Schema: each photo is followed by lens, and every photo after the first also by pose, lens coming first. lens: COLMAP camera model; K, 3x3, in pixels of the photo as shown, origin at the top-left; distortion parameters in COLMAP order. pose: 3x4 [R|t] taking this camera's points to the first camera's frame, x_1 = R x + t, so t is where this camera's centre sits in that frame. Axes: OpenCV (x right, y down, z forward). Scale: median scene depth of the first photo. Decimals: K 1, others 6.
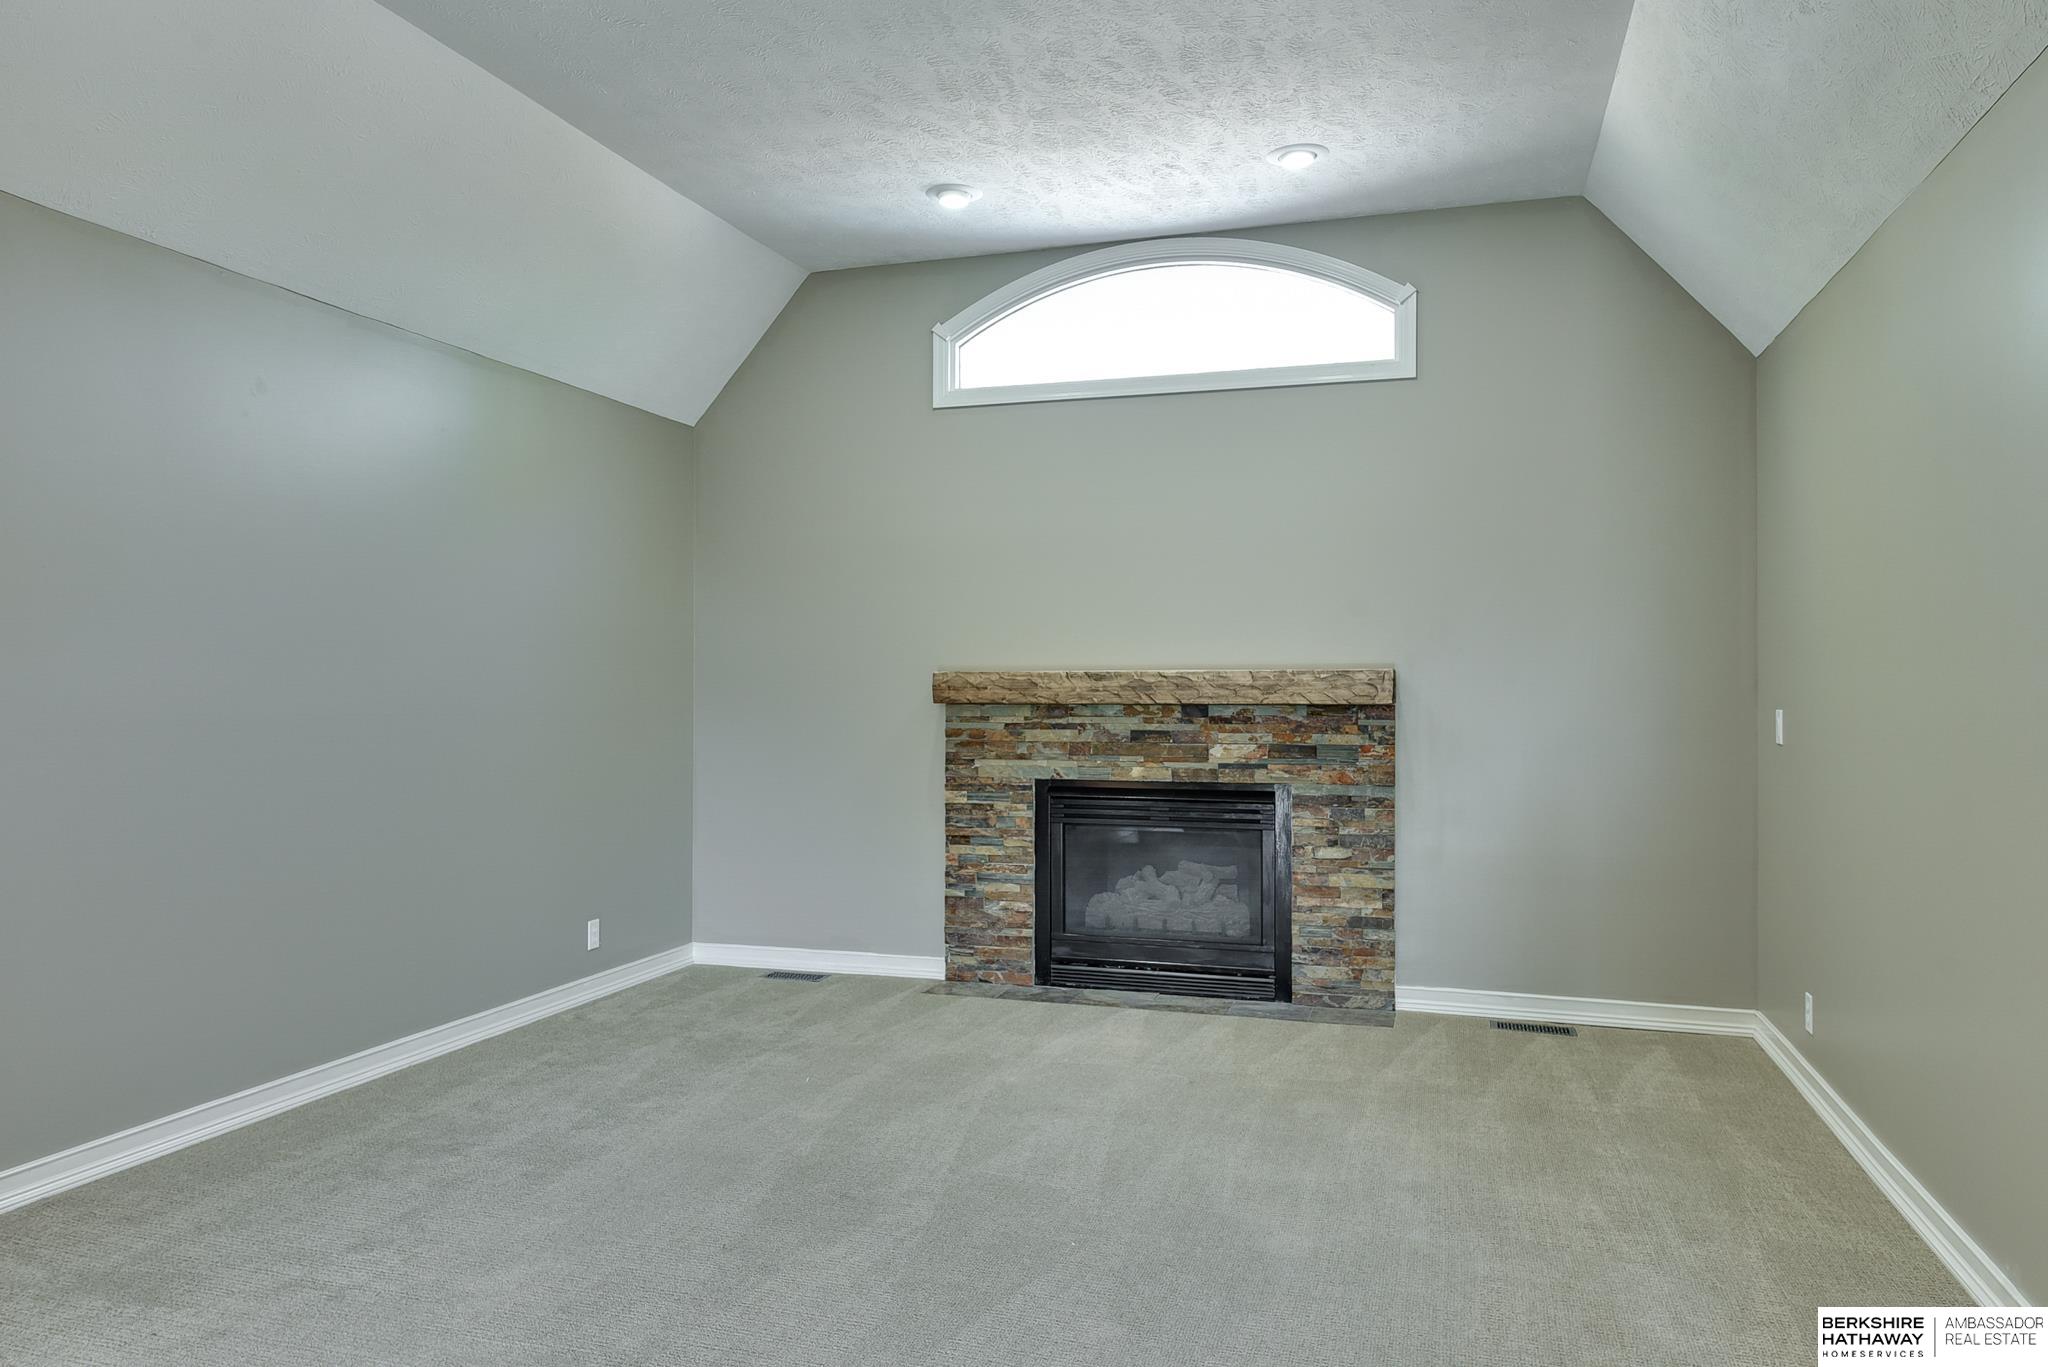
lens RADIAL K [[1370.9, 0, 993.7], [0, 1370.9, 681.0], [0, 0, 1]] dist [0.009706, -0.000126]
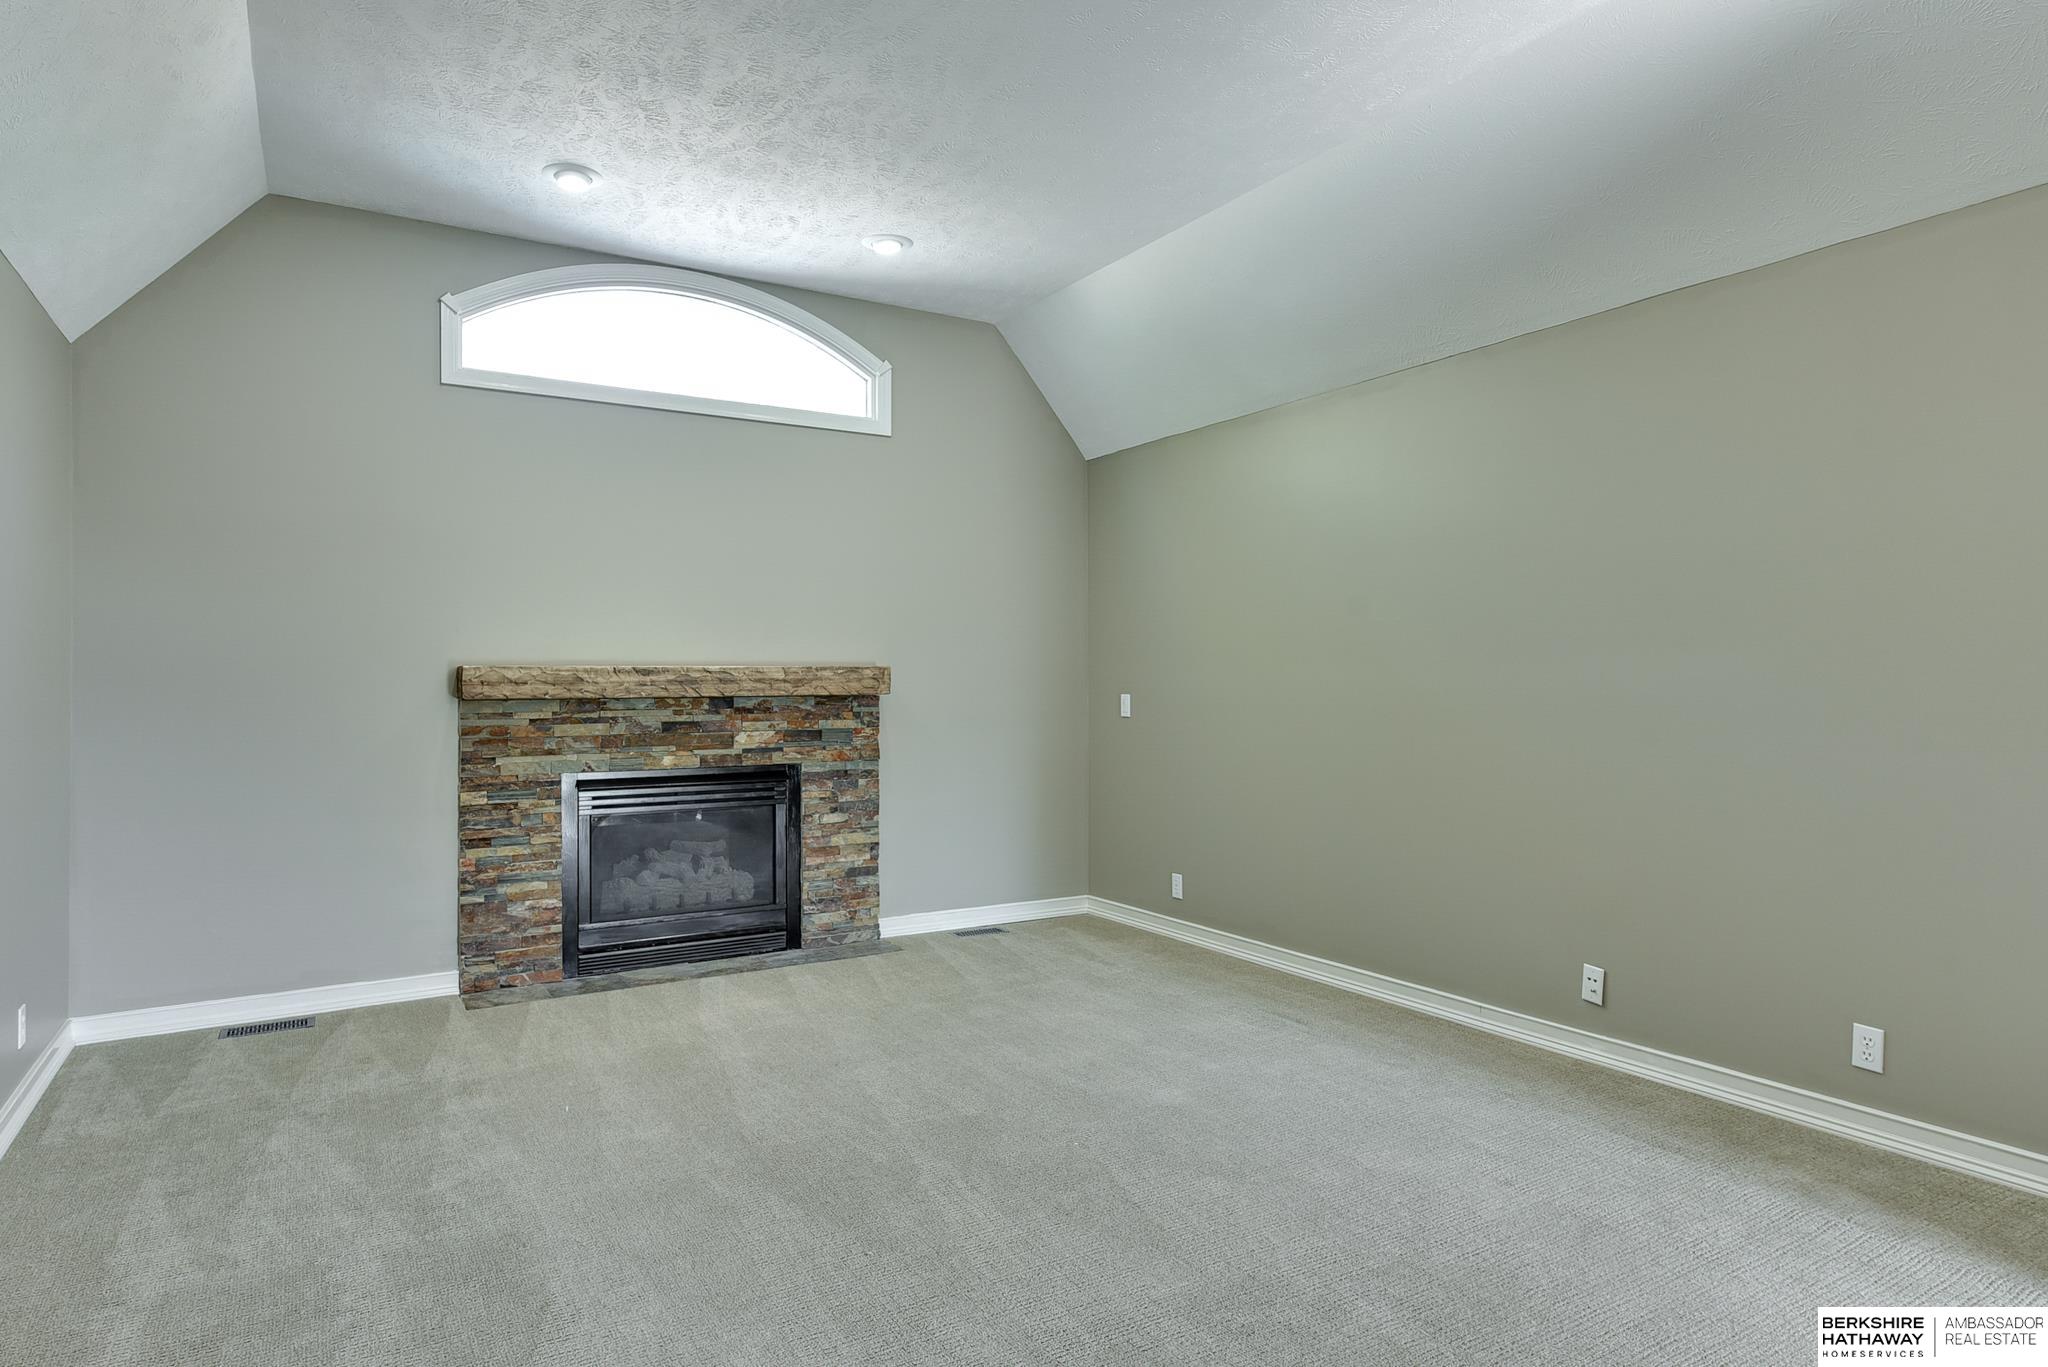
lens RADIAL K [[1163.5, 0, 981.6], [0, 1163.5, 678.1], [0, 0, 1]] dist [0.004170, 0.001012]
pose [[0.661612, -0.001097, 0.749846, -0.426670], [0.001097, 0.999999, 0.000495, 0.001591], [-0.749846, 0.000495, 0.661612, 0.218935]]
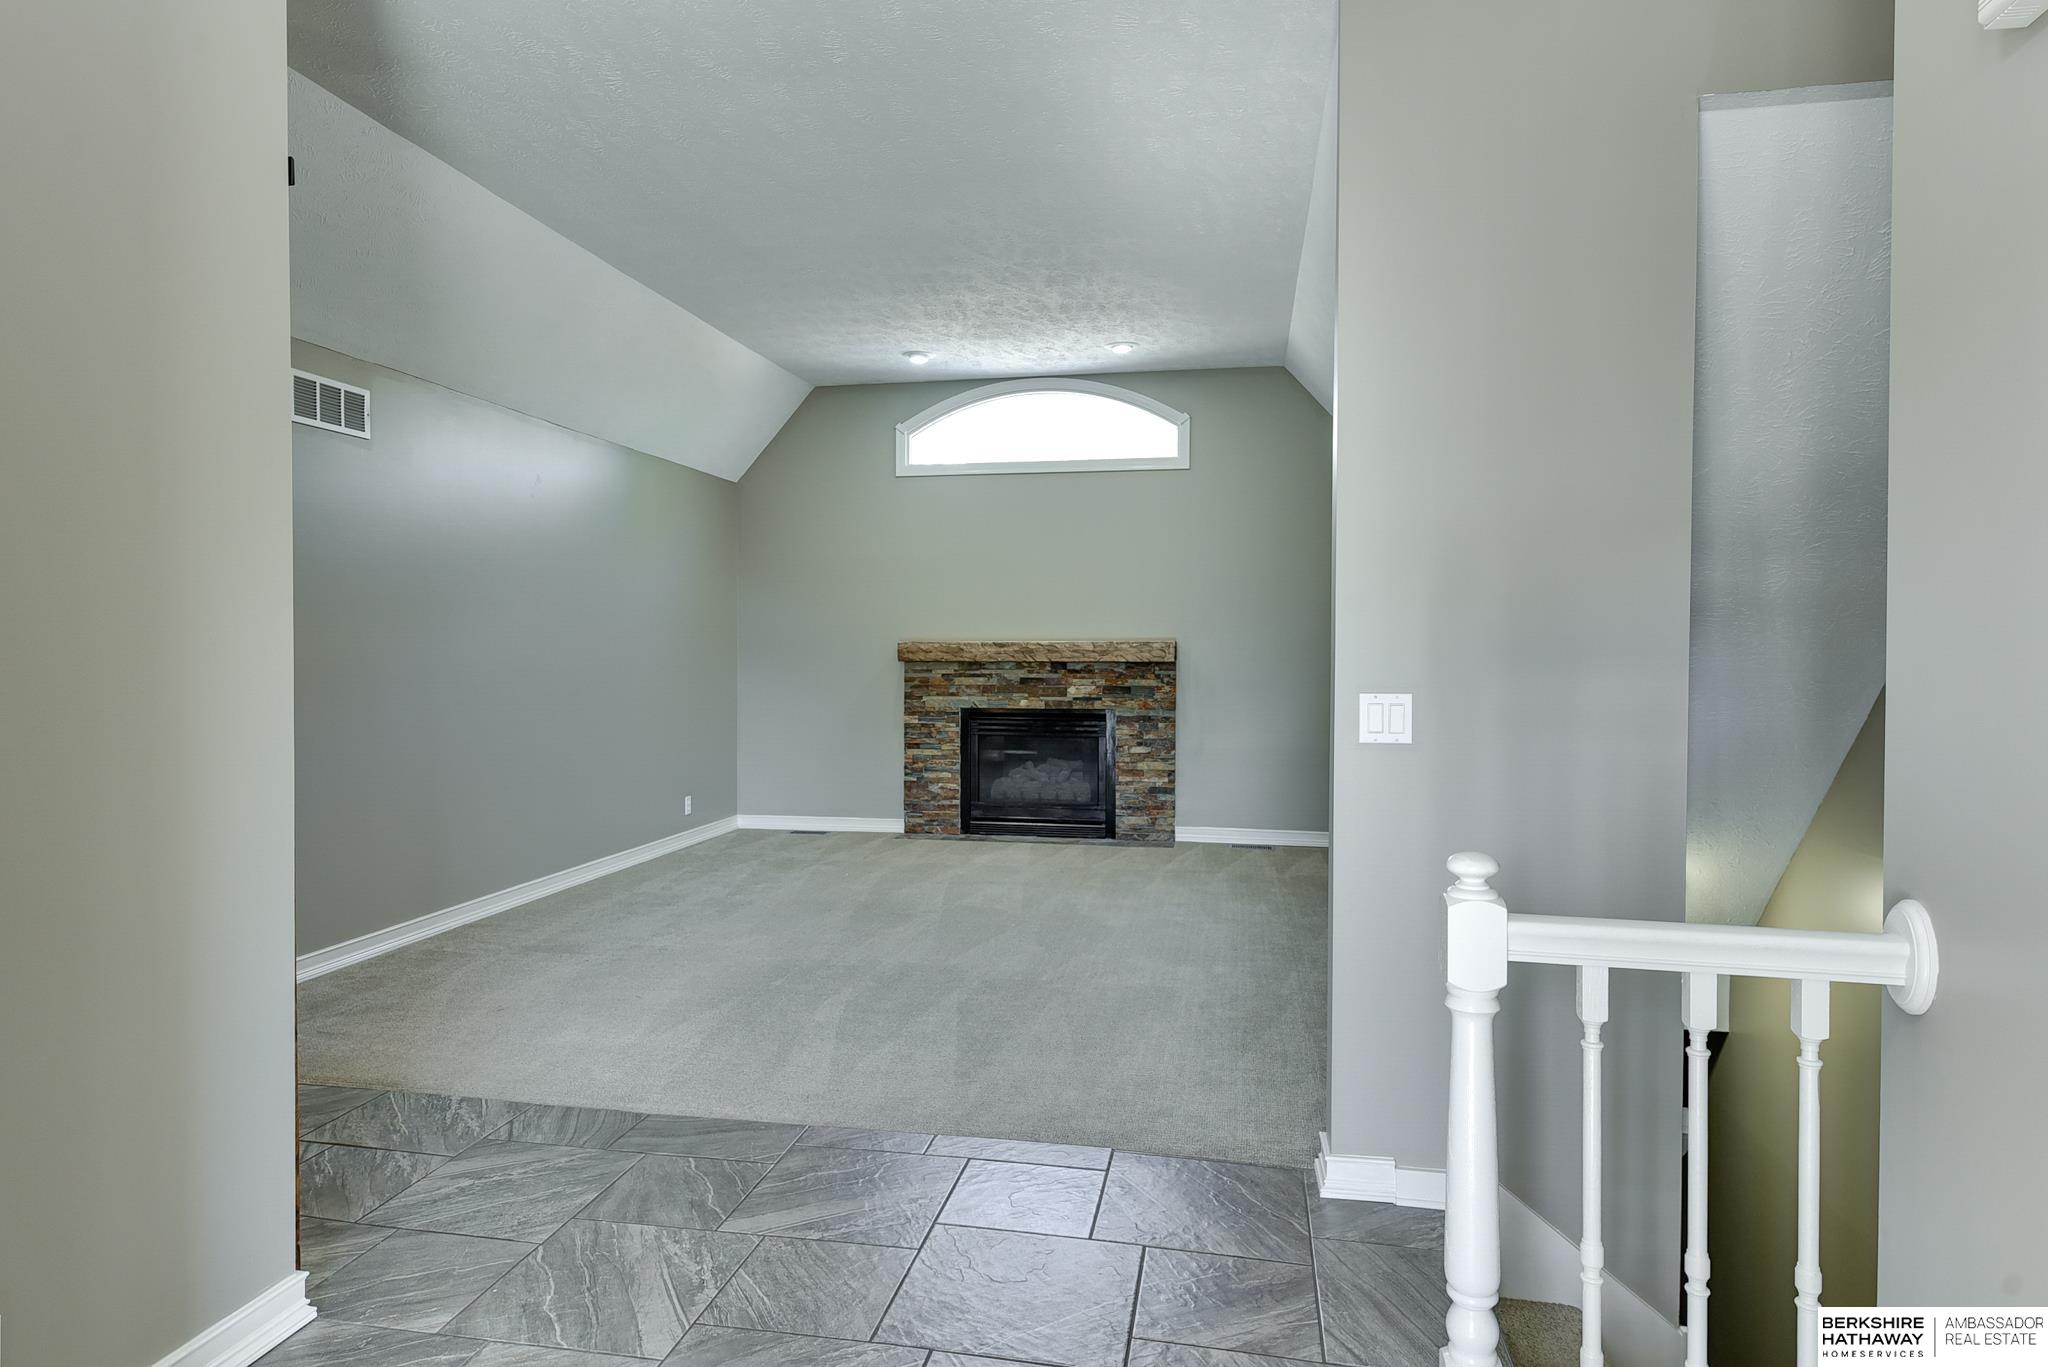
lens RADIAL K [[1163.5, 0, 981.6], [0, 1163.5, 678.1], [0, 0, 1]] dist [0.004170, 0.001012]
pose [[0.994425, -0.001830, 0.105431, -0.095432], [-0.001293, 0.999563, 0.029547, -0.004922], [-0.105439, -0.029519, 0.993988, -0.392954]]
